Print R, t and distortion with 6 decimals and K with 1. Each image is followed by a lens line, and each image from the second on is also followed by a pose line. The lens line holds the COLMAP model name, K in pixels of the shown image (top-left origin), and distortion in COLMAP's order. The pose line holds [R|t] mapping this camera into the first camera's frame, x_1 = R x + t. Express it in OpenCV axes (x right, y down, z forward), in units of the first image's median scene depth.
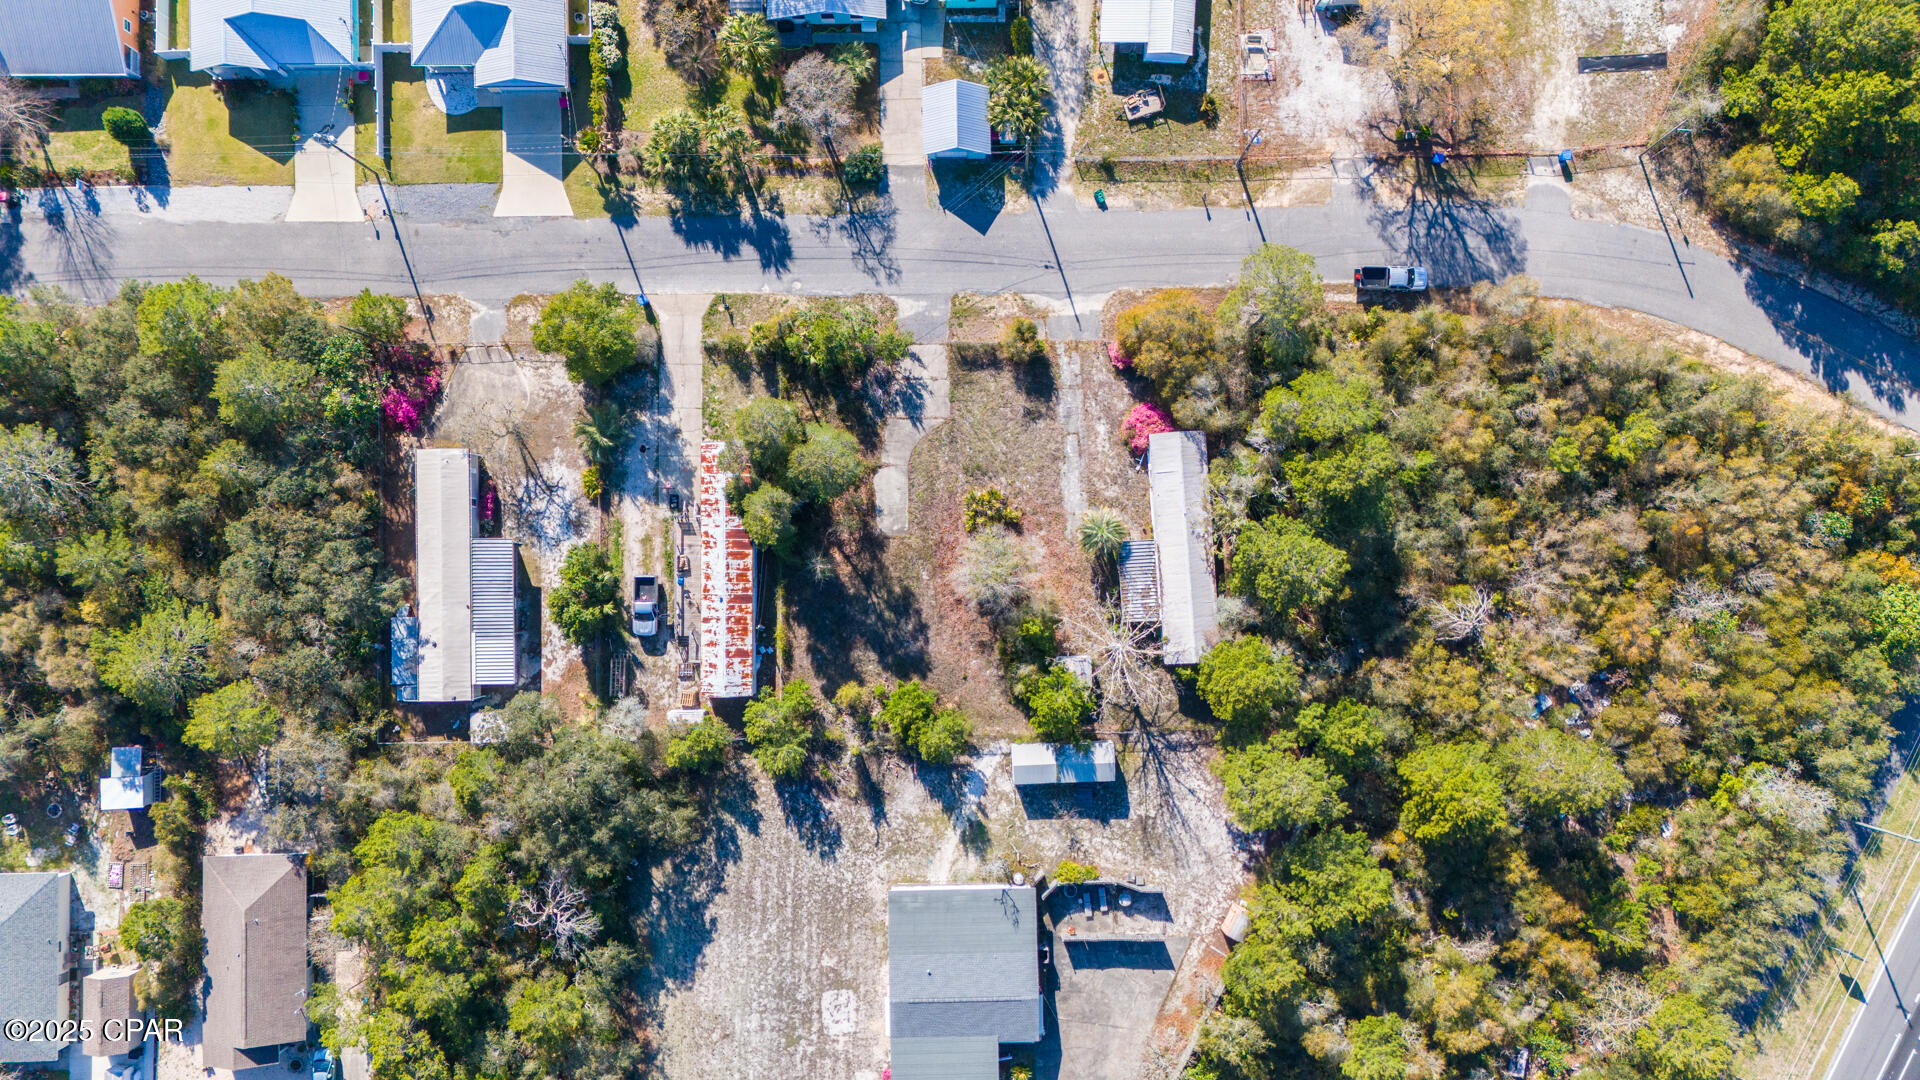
lens RADIAL K [[1399.0, 0, 965.0], [0, 1399.0, 537.5], [0, 0, 1]] dist [0.090750, -0.100286]
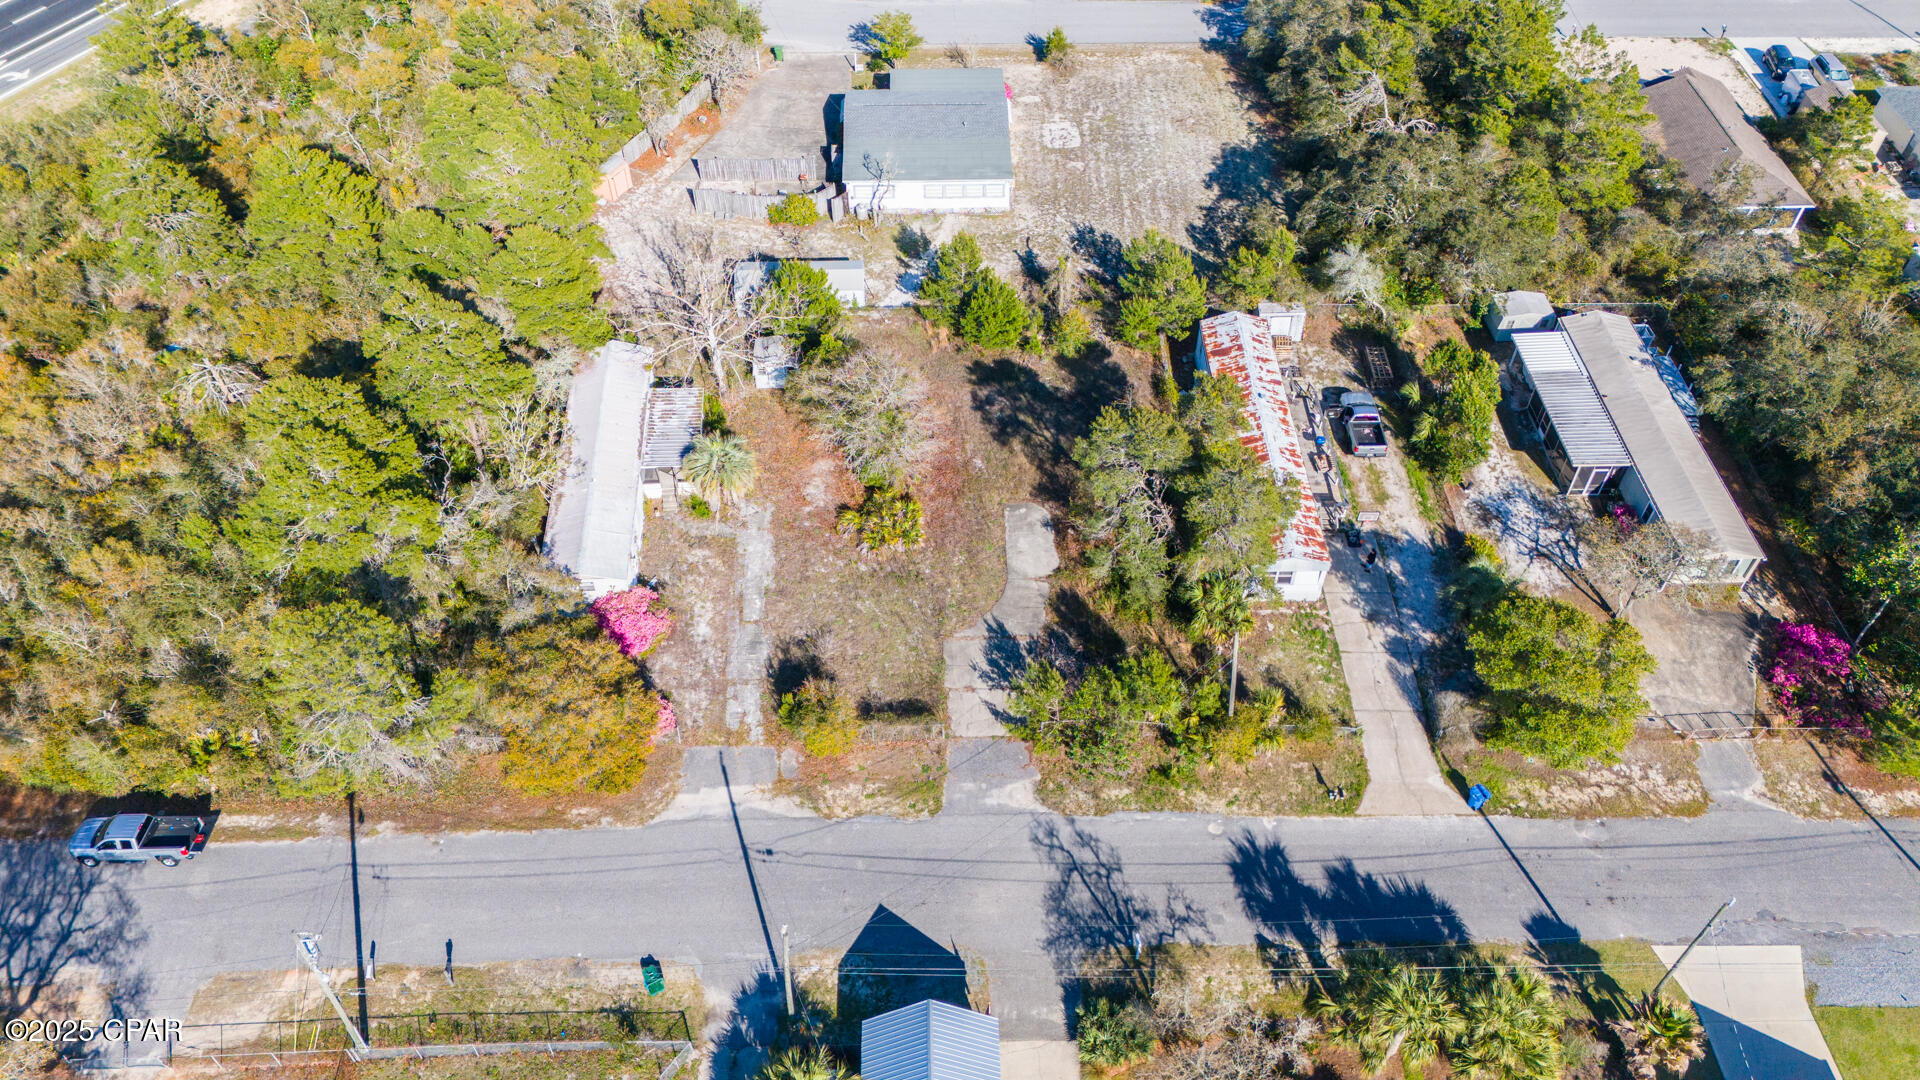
lens RADIAL K [[1402.6, 0, 965.6], [0, 1402.6, 539.2], [0, 0, 1]] dist [0.061132, -0.045304]
pose [[-0.999740, -0.003276, -0.022550, -0.006275], [-0.013370, -0.717030, 0.696915, -0.496981], [-0.018452, 0.697035, 0.716800, 0.522297]]
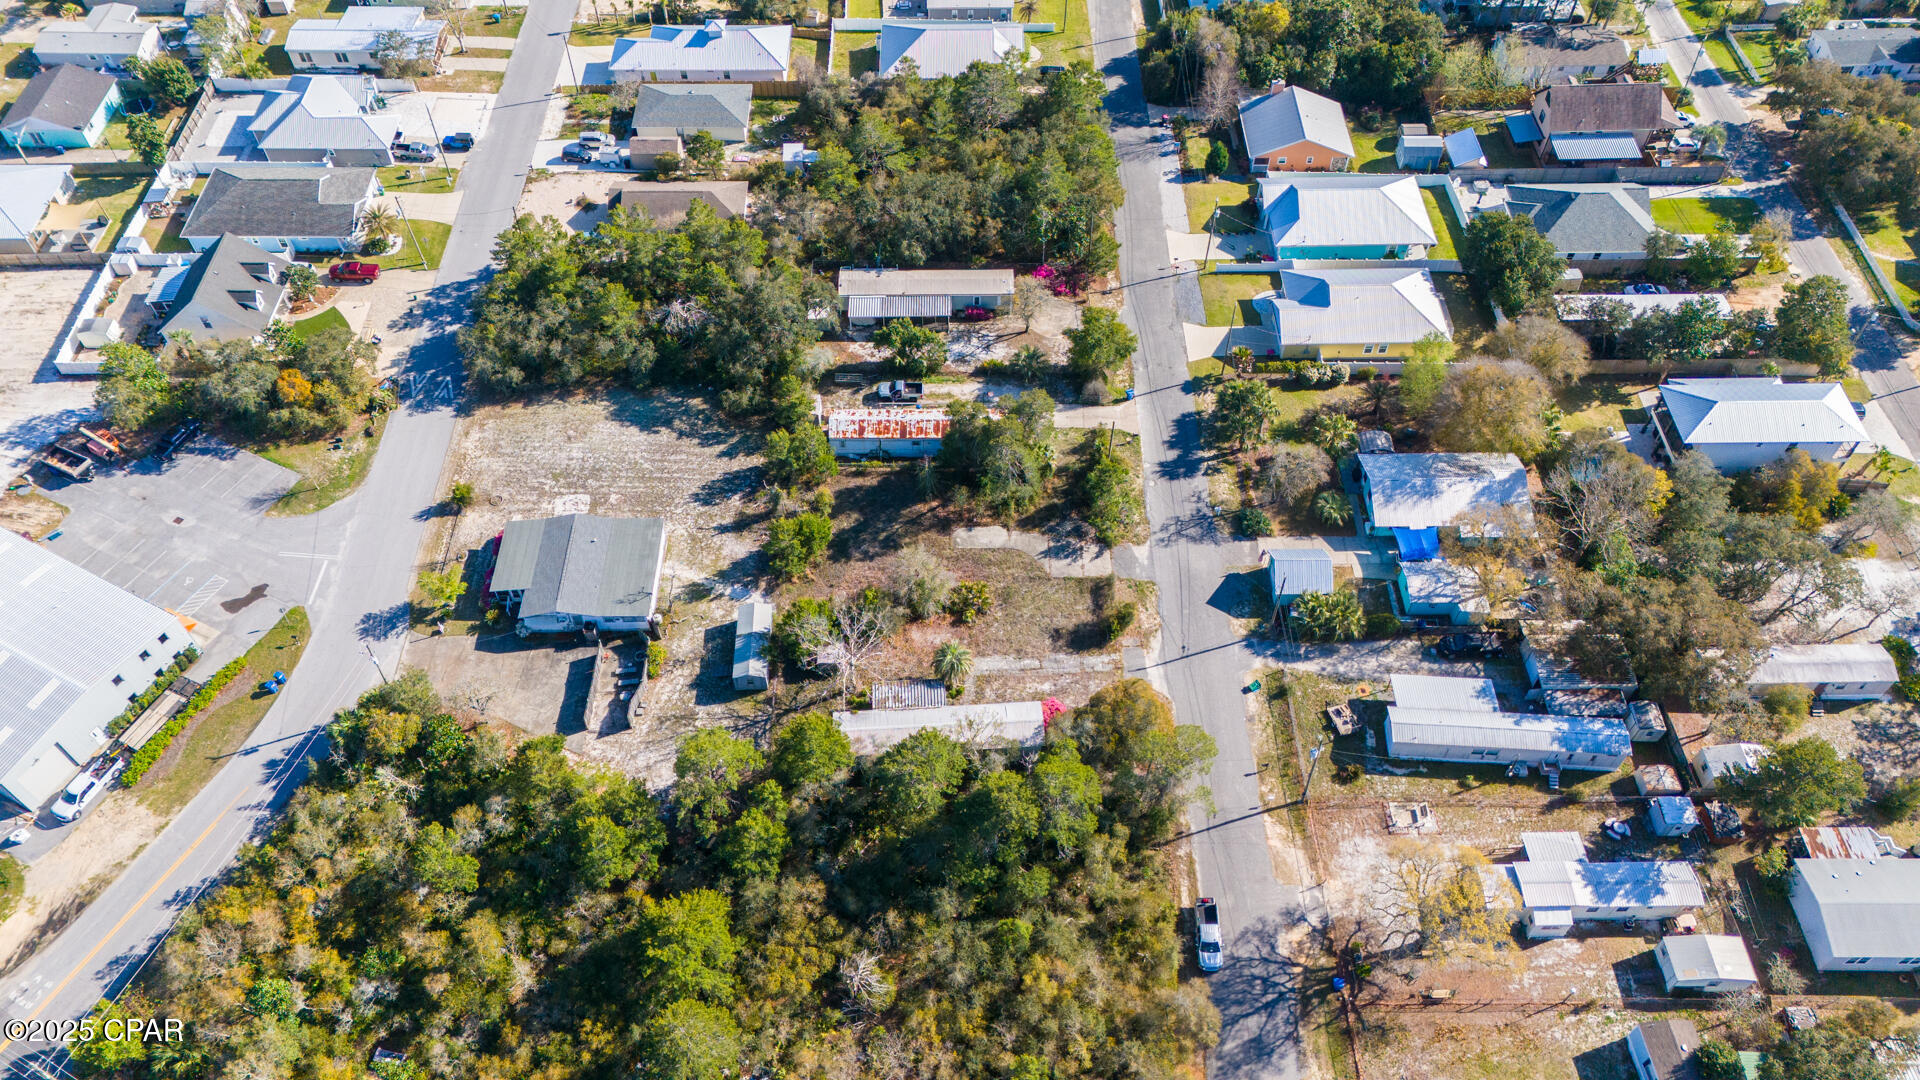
lens RADIAL K [[1399.0, 0, 965.0], [0, 1399.0, 537.5], [0, 0, 1]] dist [0.090750, -0.100286]
pose [[-0.001324, 0.774620, -0.632425, 0.721187], [-0.999805, 0.011426, 0.016088, -0.032615], [0.019688, 0.632323, 0.774454, 0.057158]]
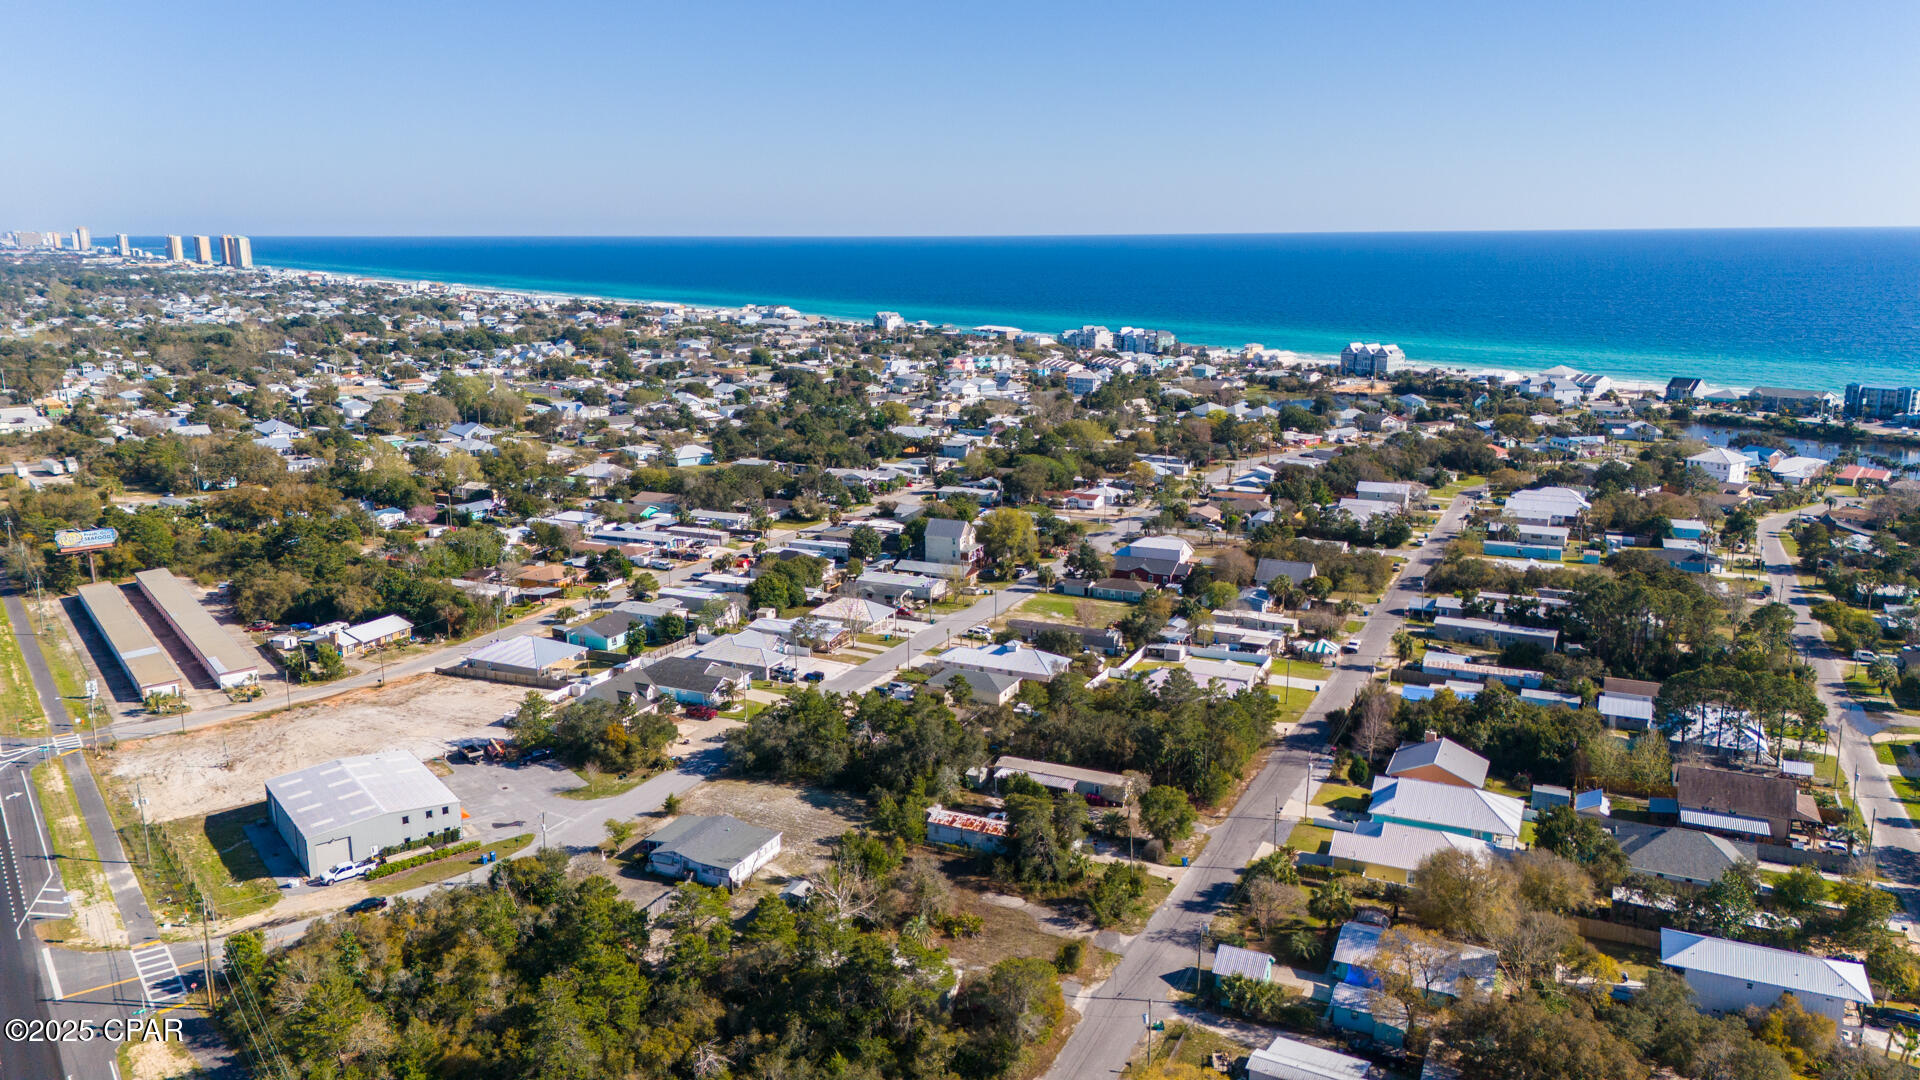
lens RADIAL K [[1399.0, 0, 965.0], [0, 1399.0, 537.5], [0, 0, 1]] dist [0.090750, -0.100286]
pose [[-0.433864, 0.181614, -0.882484, 1.195692], [-0.900779, -0.066859, 0.429099, -0.598275], [0.018928, 0.981094, 0.192602, 0.347256]]
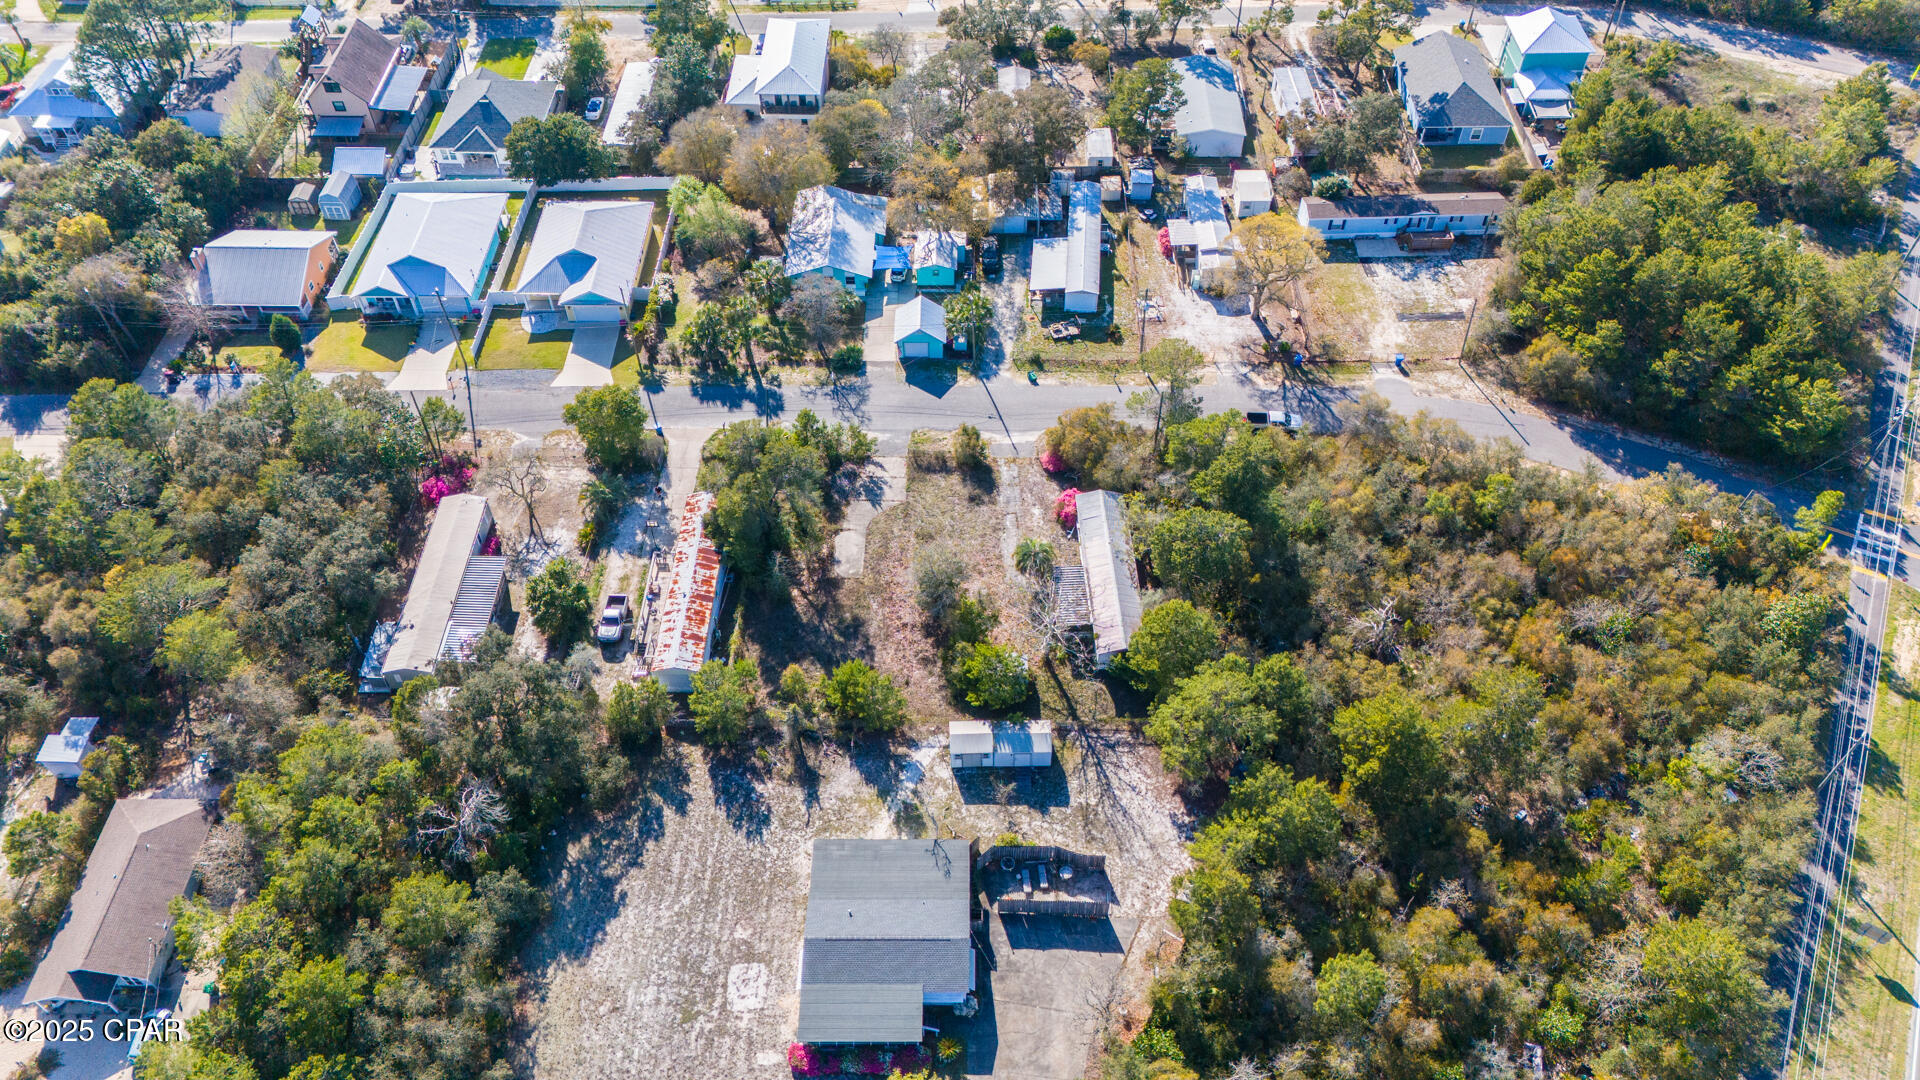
lens RADIAL K [[1399.0, 0, 965.0], [0, 1399.0, 537.5], [0, 0, 1]] dist [0.090750, -0.100286]
pose [[0.999706, 0.007065, -0.023194, 0.066307], [-0.020477, 0.758241, -0.651653, 0.694877], [0.012983, 0.651936, 0.758163, 0.145030]]
